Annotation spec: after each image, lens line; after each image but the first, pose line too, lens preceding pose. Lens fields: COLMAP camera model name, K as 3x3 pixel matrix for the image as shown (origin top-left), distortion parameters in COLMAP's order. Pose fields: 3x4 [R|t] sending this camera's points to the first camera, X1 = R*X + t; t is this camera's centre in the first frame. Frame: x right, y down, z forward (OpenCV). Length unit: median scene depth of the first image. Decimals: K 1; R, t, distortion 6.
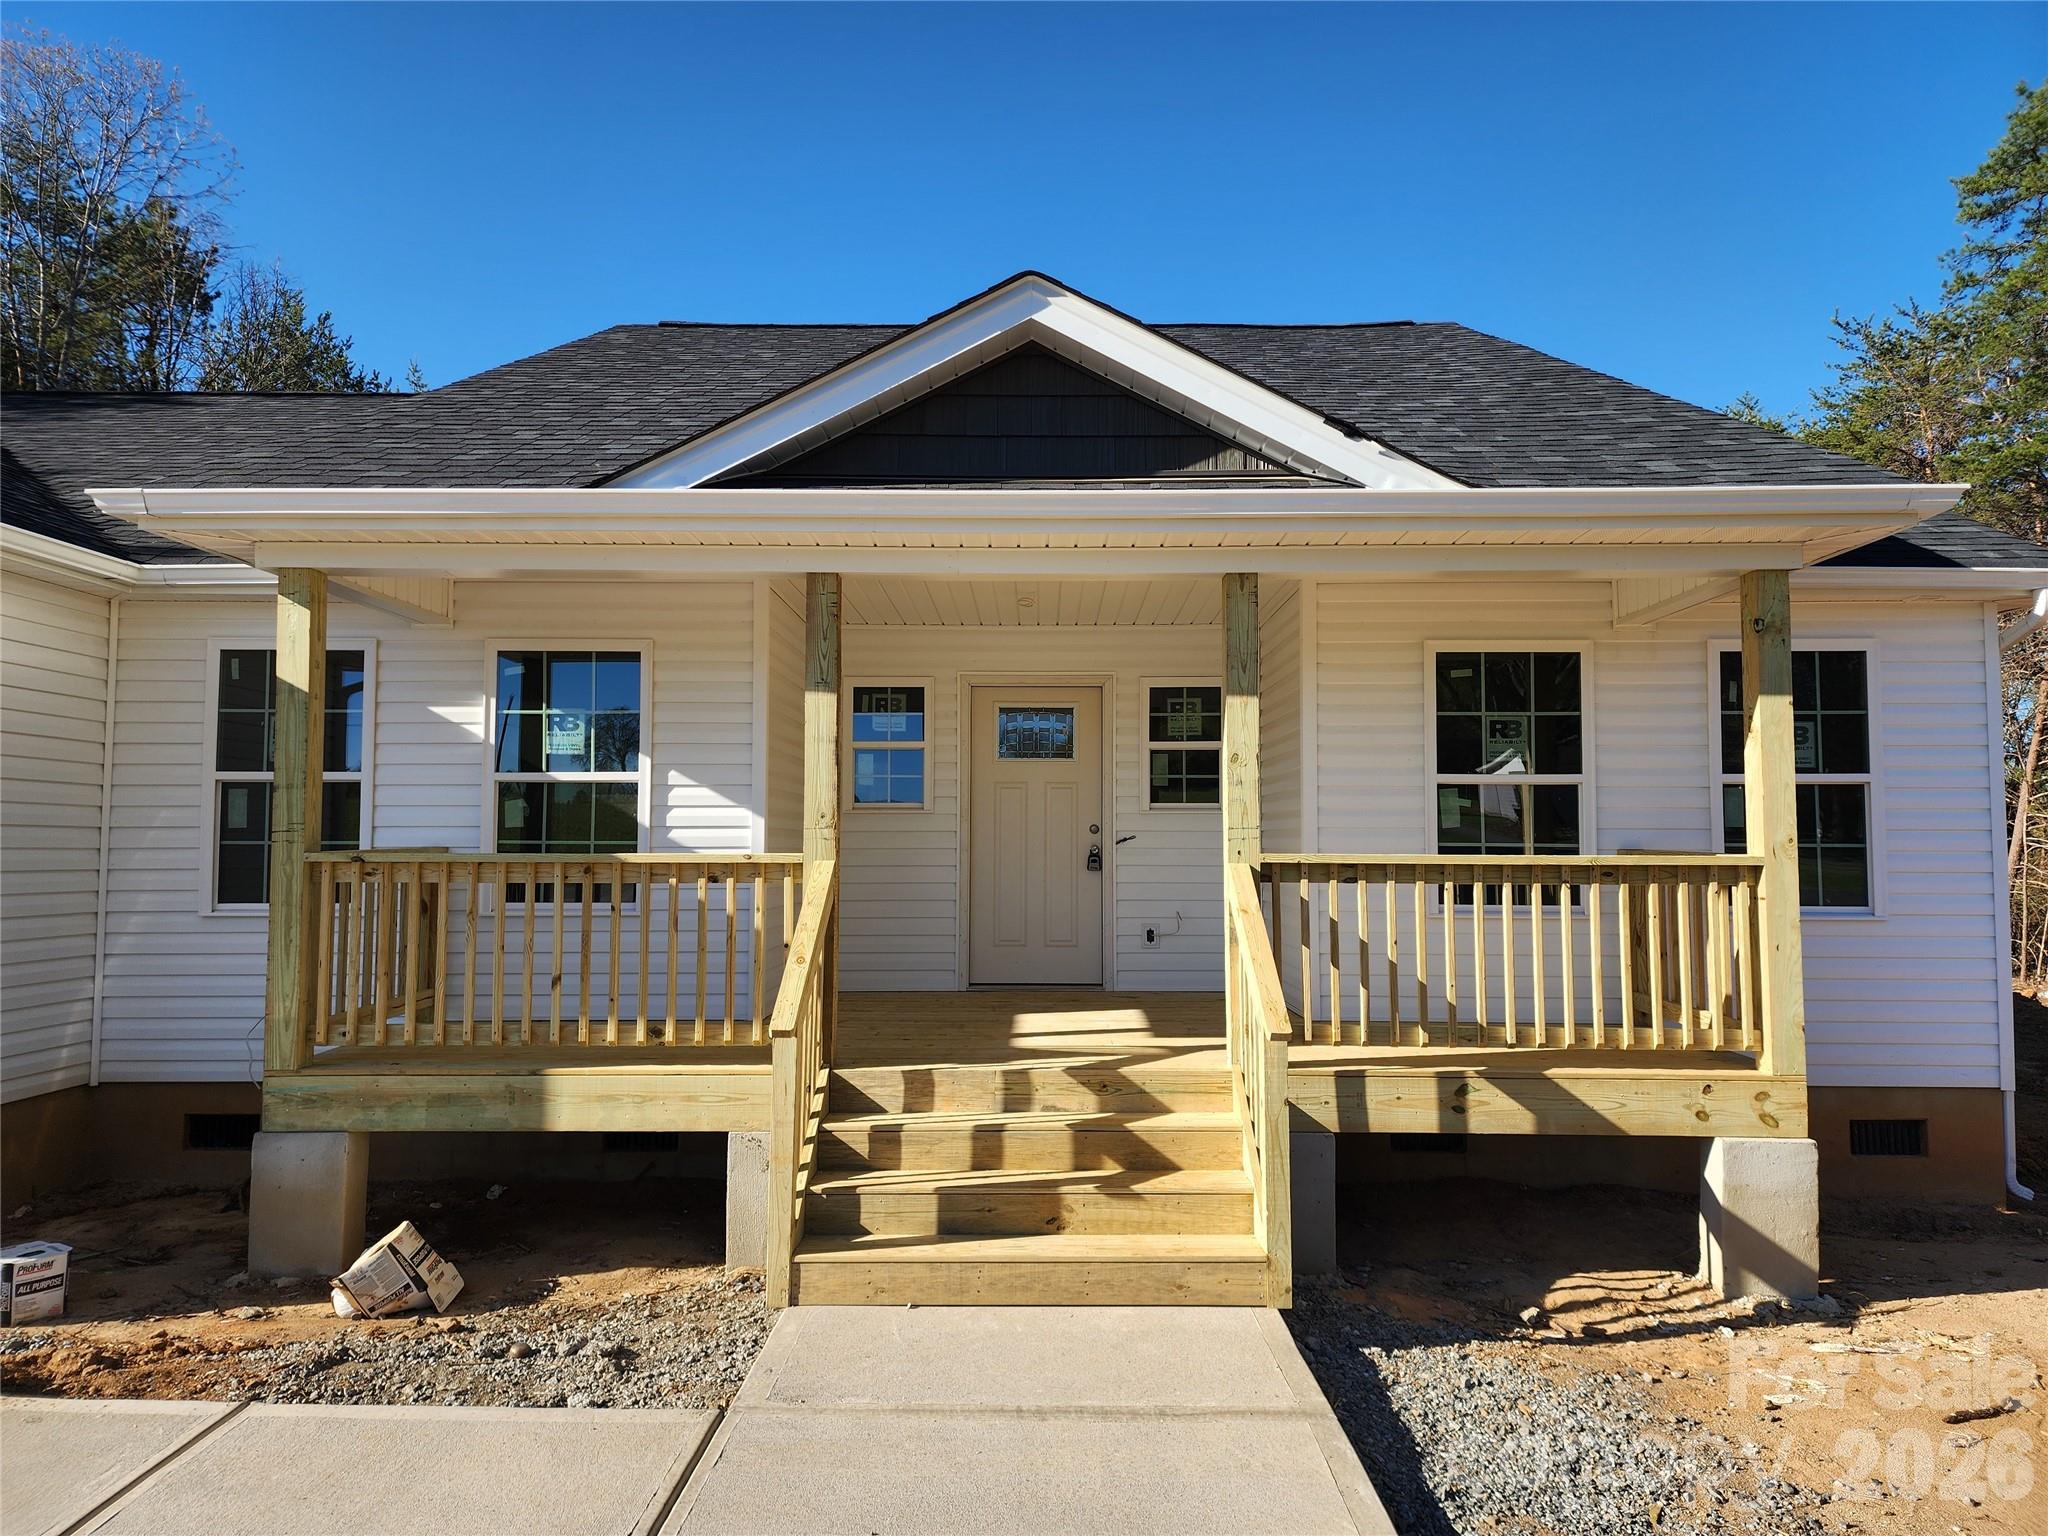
lens RADIAL K [[1361.4, 0, 1021.1], [0, 1361.4, 782.1], [0, 0, 1]] dist [0.071093, -0.084256]
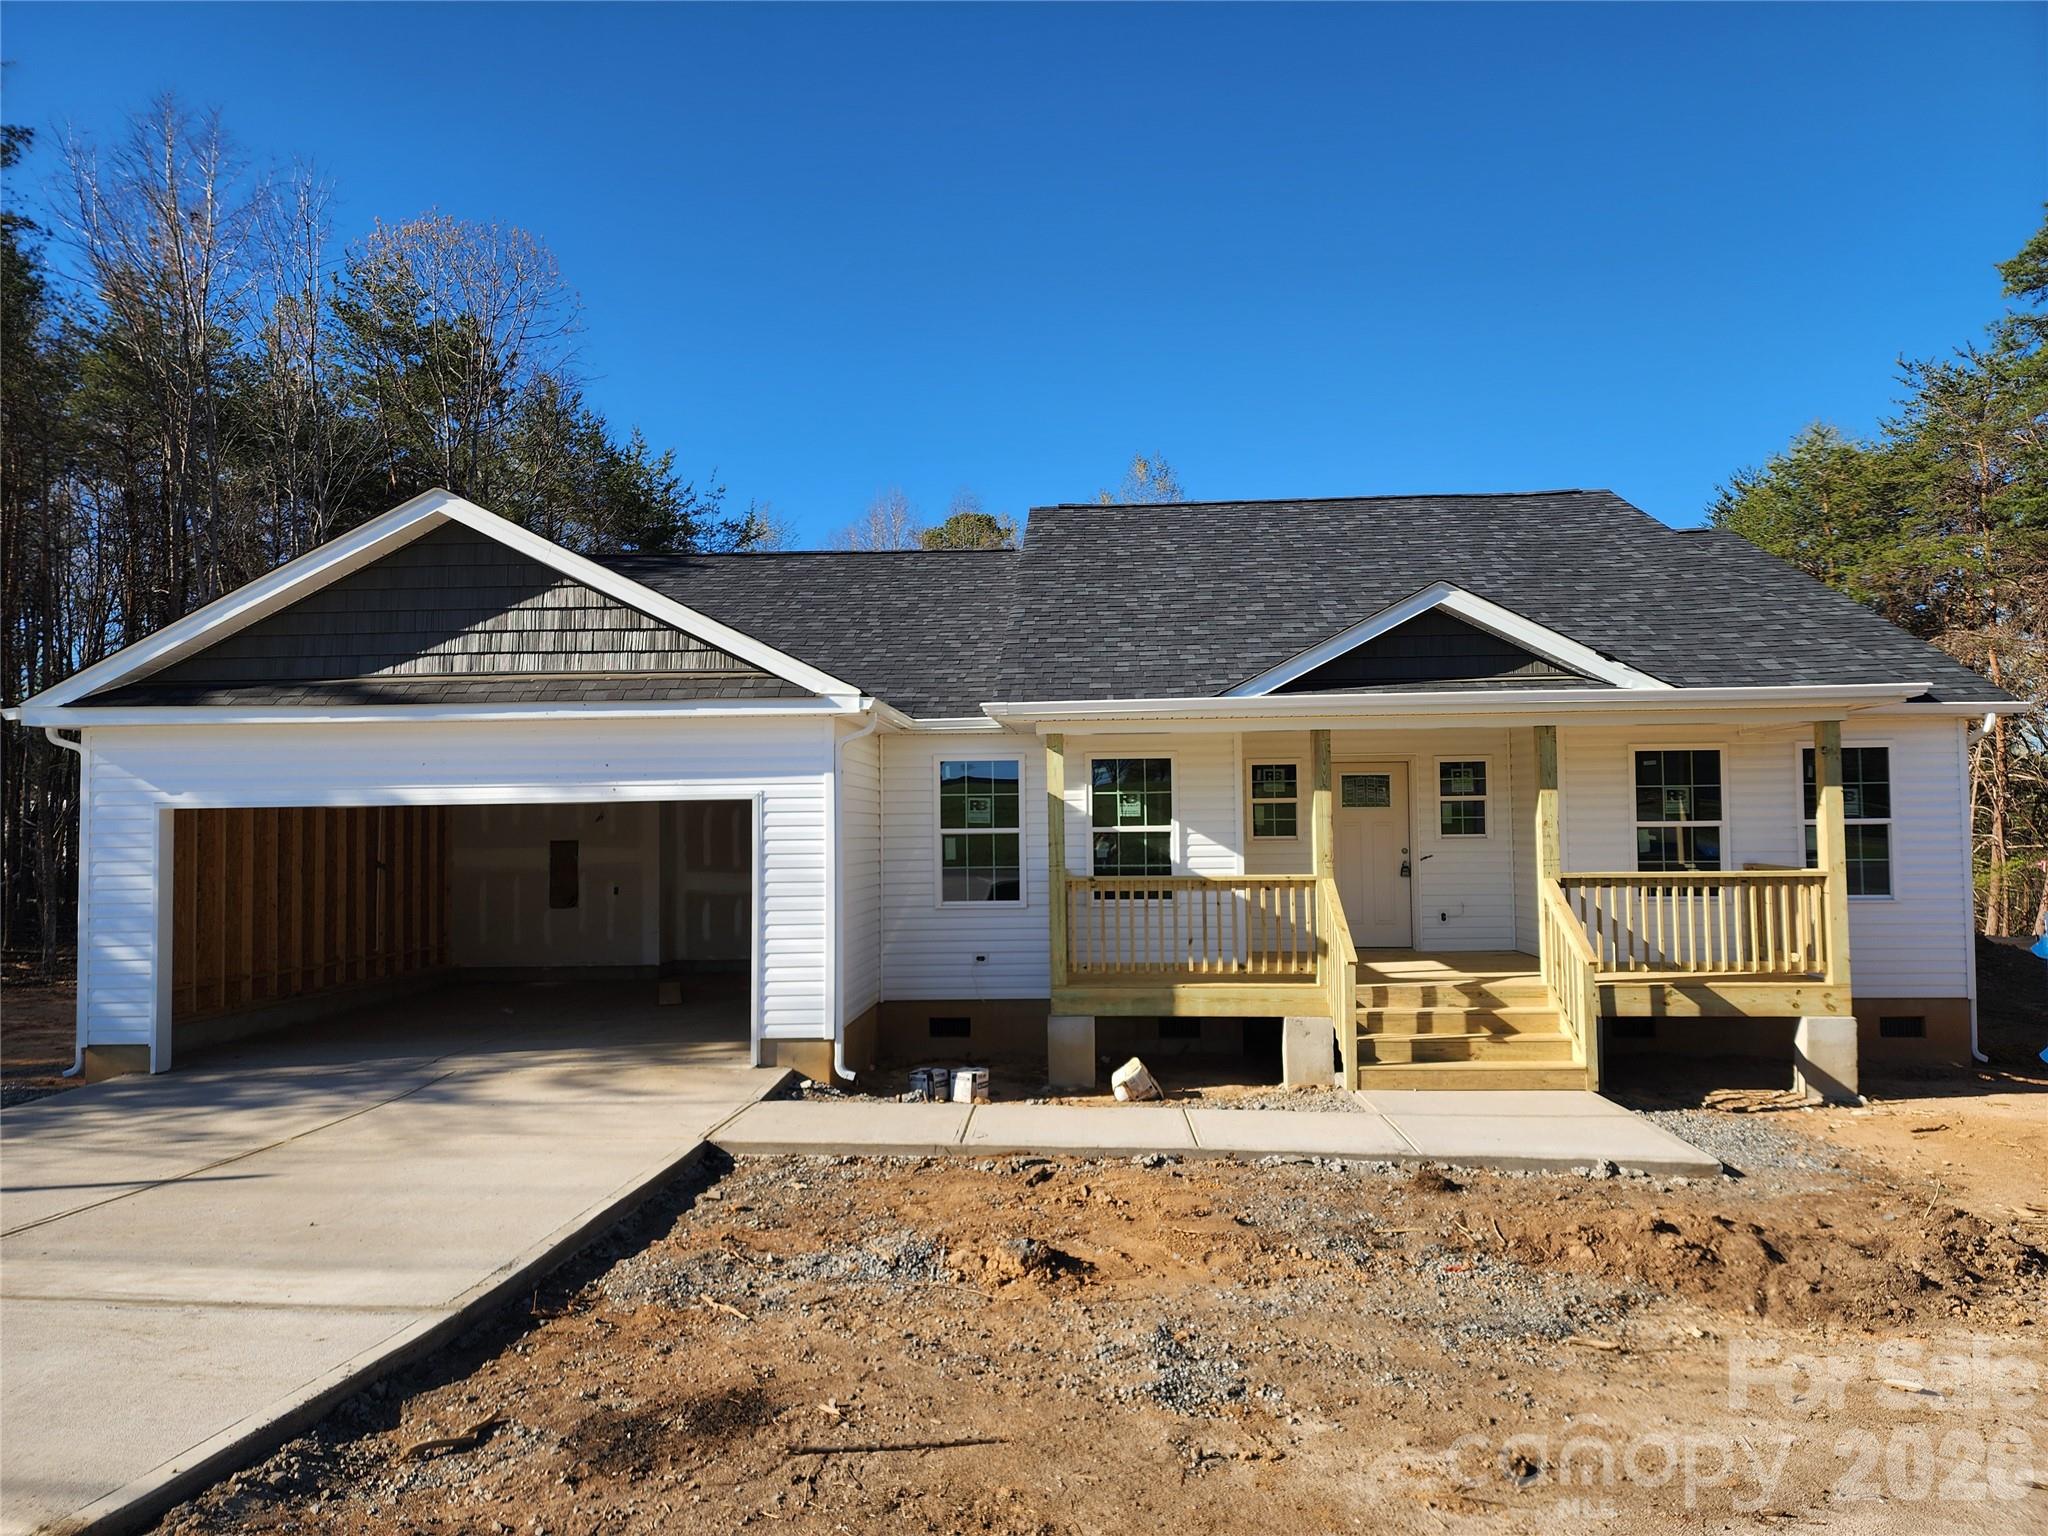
lens RADIAL K [[1361.4, 0, 1021.1], [0, 1361.4, 782.1], [0, 0, 1]] dist [0.071093, -0.084256]
pose [[0.998987, -0.014355, -0.042638, -0.438476], [0.014893, 0.999813, 0.012332, -0.097221], [0.042453, -0.012955, 0.999014, -0.849347]]
